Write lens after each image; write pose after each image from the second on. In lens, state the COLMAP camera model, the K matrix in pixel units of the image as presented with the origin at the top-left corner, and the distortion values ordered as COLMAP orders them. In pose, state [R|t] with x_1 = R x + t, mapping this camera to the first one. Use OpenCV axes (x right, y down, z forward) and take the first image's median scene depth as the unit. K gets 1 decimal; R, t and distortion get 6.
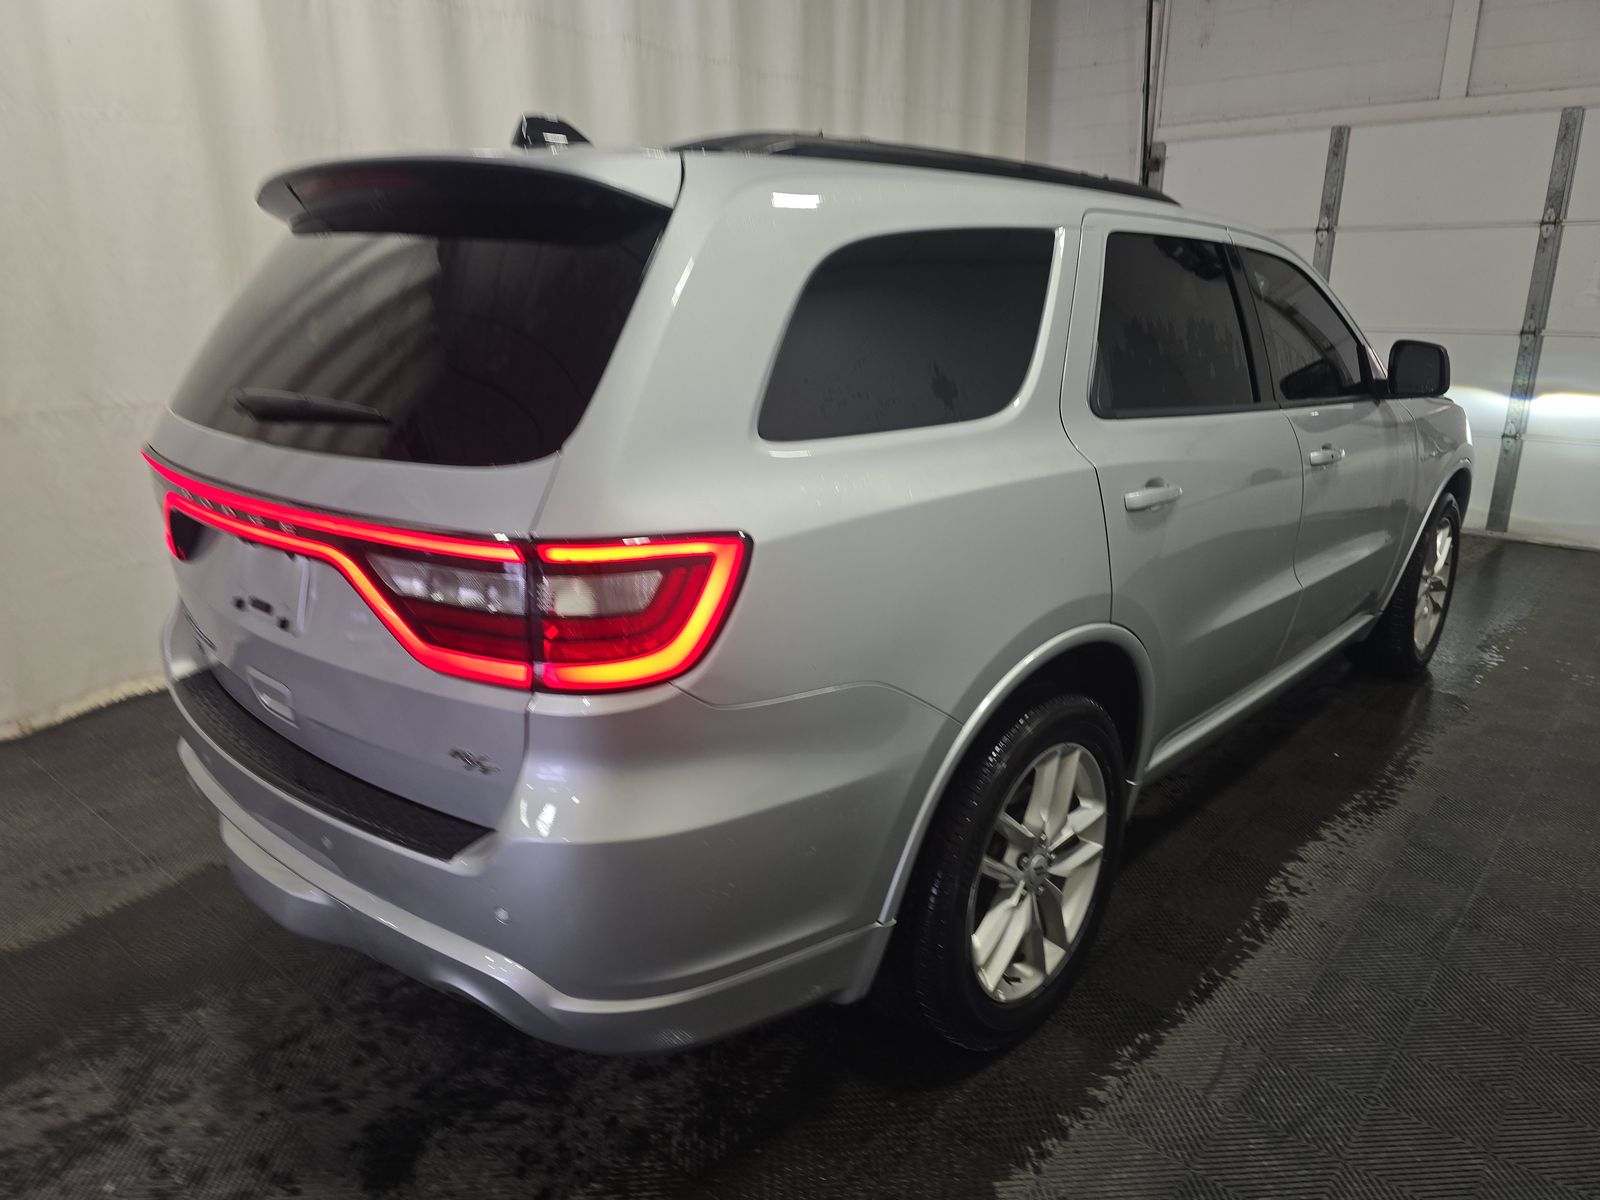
lens RADIAL K [[1059.6, 0, 800.3], [0, 1059.6, 587.3], [0, 0, 1]] dist [0.020075, -0.029230]
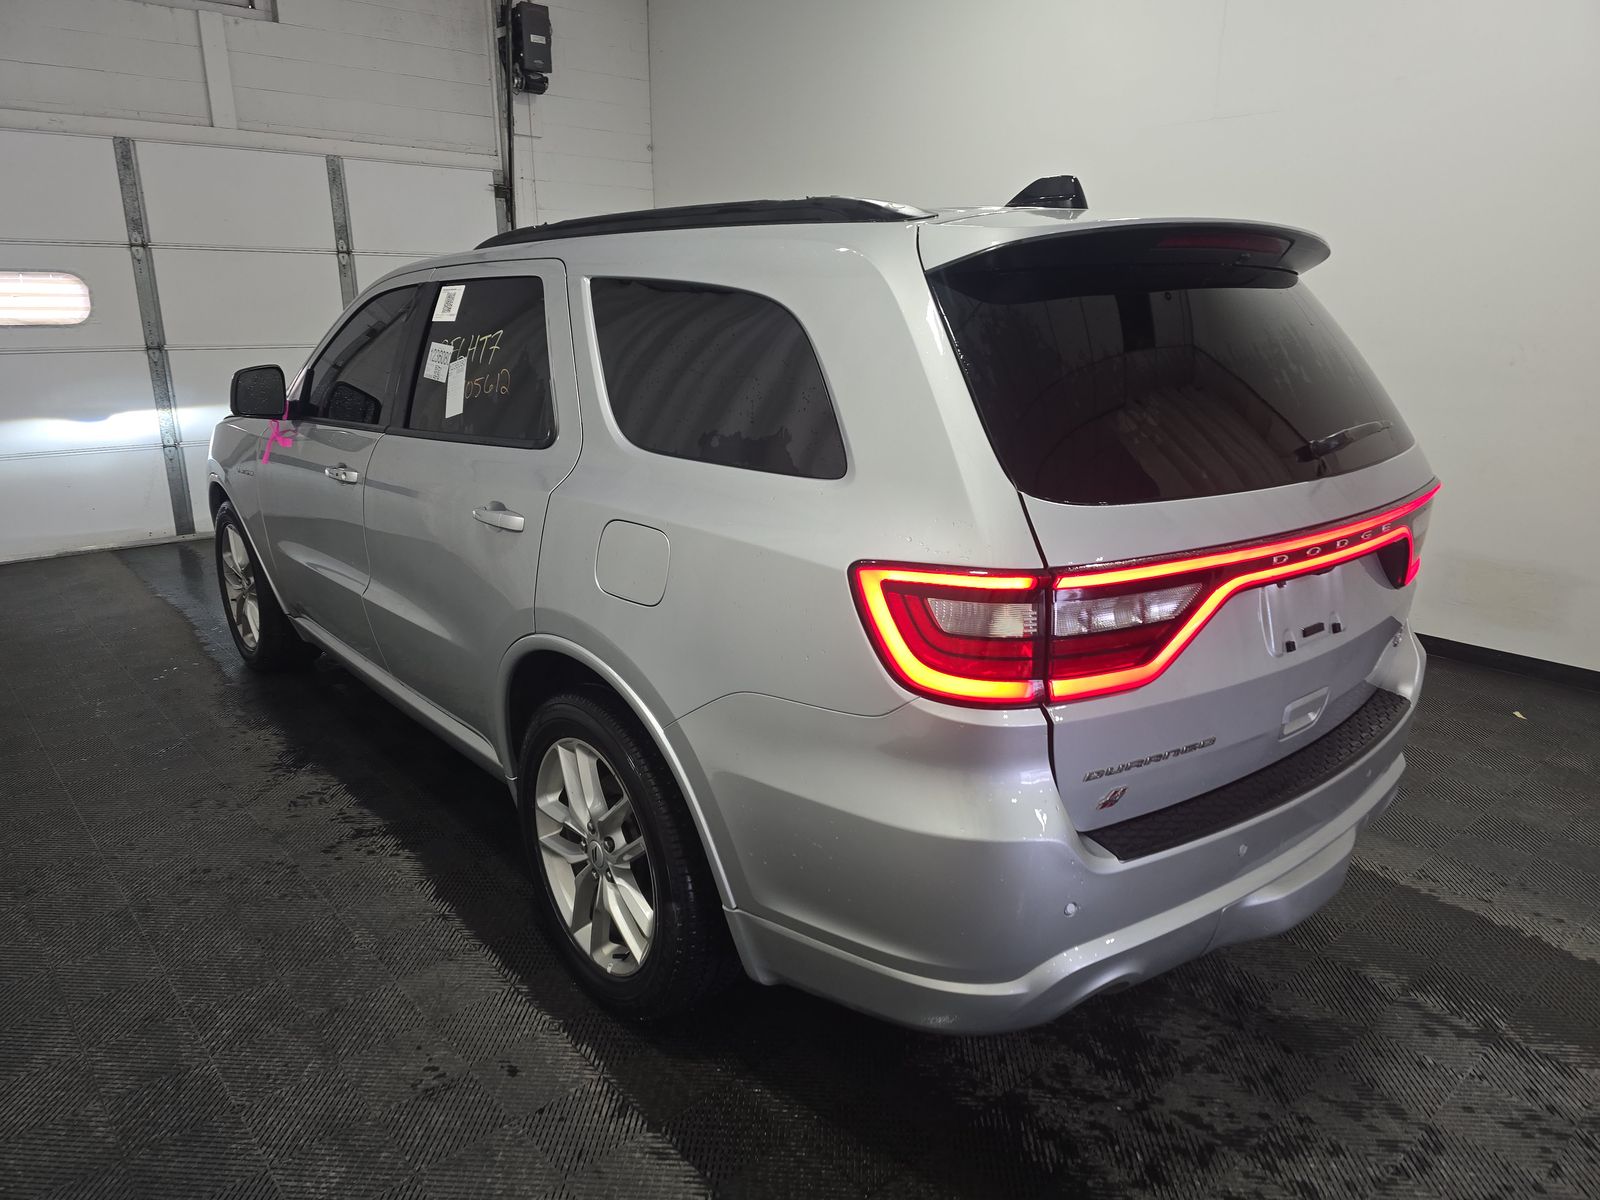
lens RADIAL K [[1050.9, 0, 800.0], [0, 1050.9, 600.0], [0, 0, 1]] dist [-0.000230, -0.022459]
pose [[0.150600, -0.261107, 0.953490, -0.414036], [0.256505, 0.941779, 0.217386, -0.097048], [-0.954738, 0.211837, 0.208807, 0.333856]]
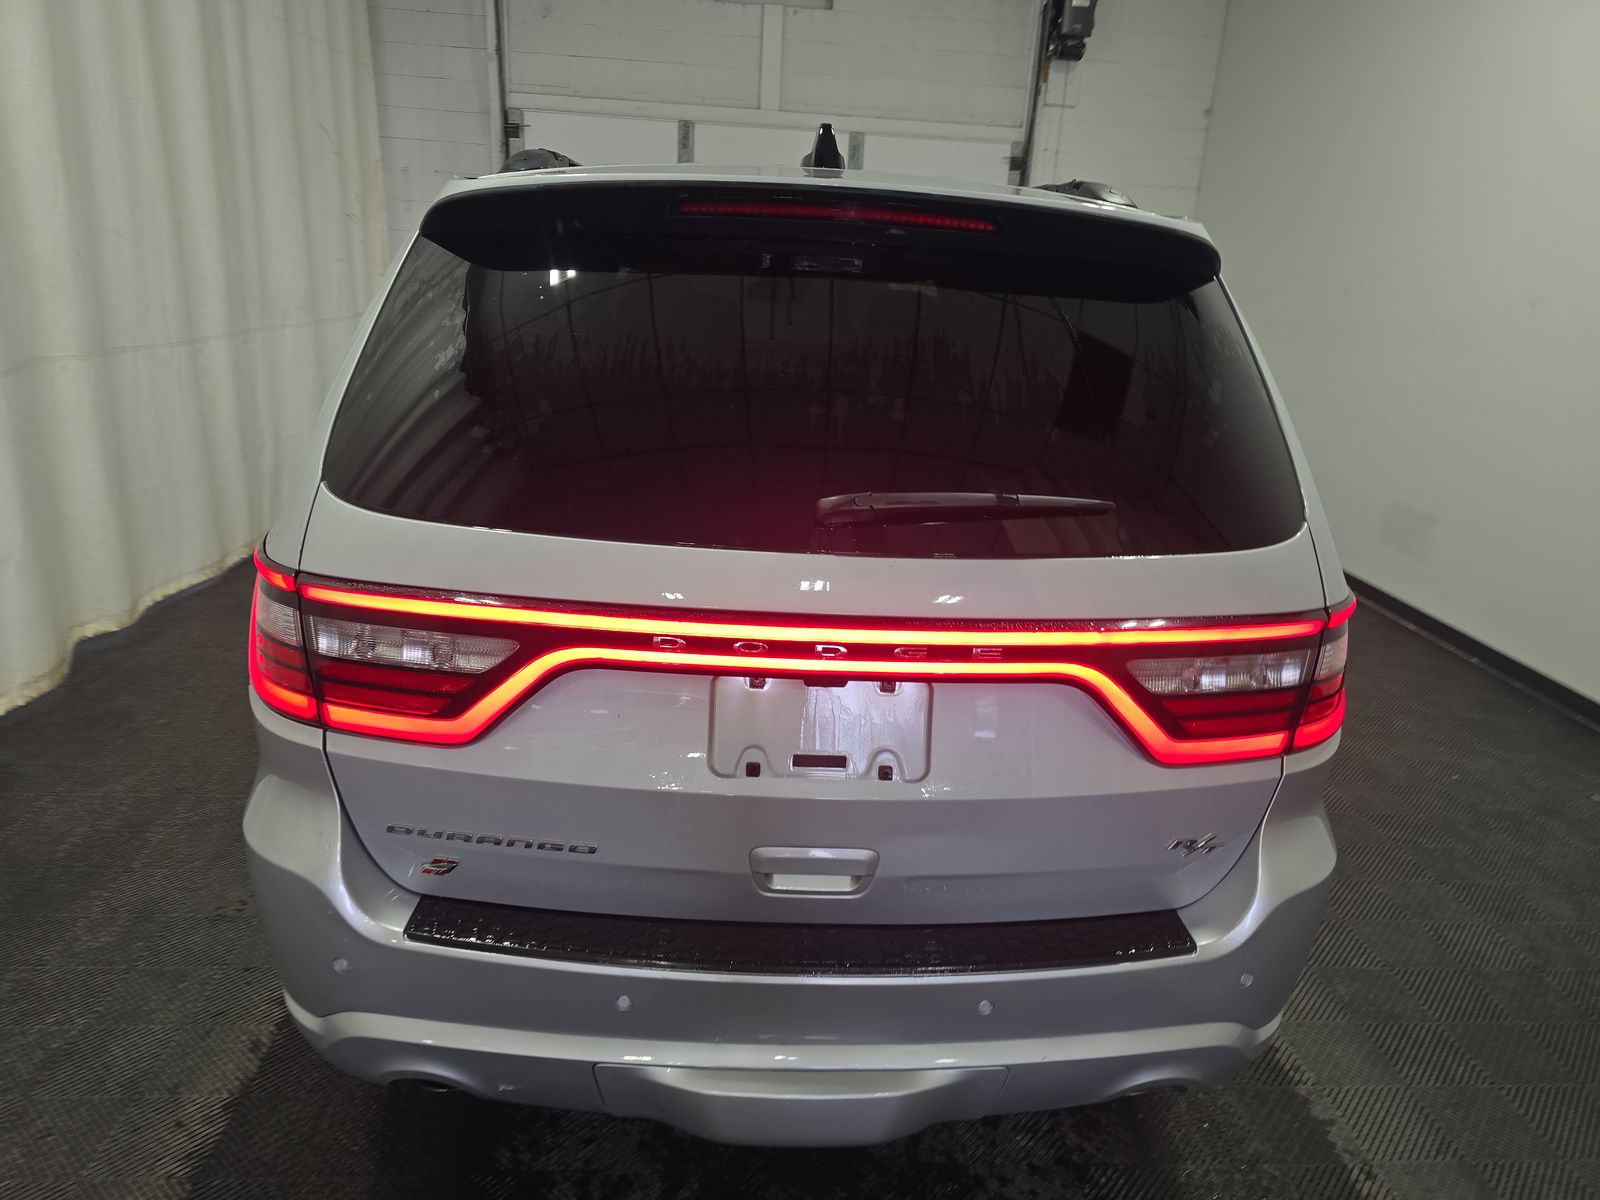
lens RADIAL K [[1059.6, 0, 800.3], [0, 1059.6, 587.3], [0, 0, 1]] dist [0.020075, -0.029230]
pose [[0.713682, -0.166782, 0.680325, -0.263894], [0.134086, 0.985808, 0.101011, -0.047655], [-0.687517, 0.019132, 0.725916, 0.118748]]
